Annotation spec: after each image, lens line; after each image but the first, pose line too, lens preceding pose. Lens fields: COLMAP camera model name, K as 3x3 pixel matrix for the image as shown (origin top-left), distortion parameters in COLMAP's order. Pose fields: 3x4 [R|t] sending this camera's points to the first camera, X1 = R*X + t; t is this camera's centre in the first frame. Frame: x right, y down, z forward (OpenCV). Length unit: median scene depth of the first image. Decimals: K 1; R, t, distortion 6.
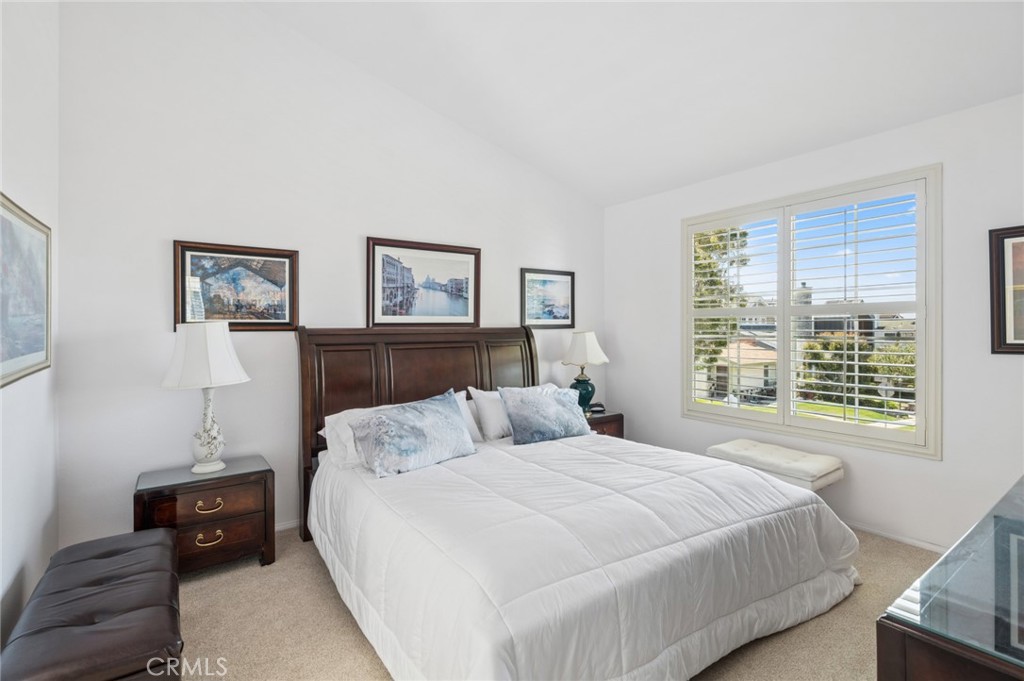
lens RADIAL K [[477.8, 0, 512.0], [0, 477.8, 331.5], [0, 0, 1]] dist [0.013136, -0.003042]
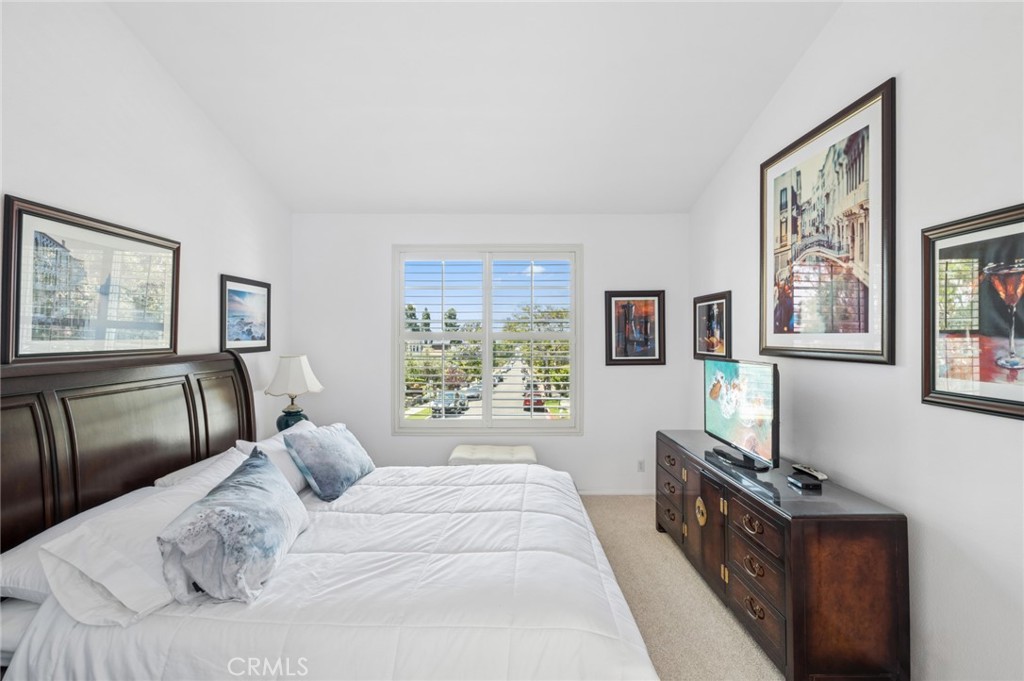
lens RADIAL K [[477.8, 0, 507.4], [0, 477.8, 340.2], [0, 0, 1]] dist [0.013136, -0.003042]
pose [[0.590269, -0.002249, 0.807204, -0.402726], [0.003580, 0.999994, 0.000168, -0.032269], [-0.807199, 0.002791, 0.590273, 0.226200]]
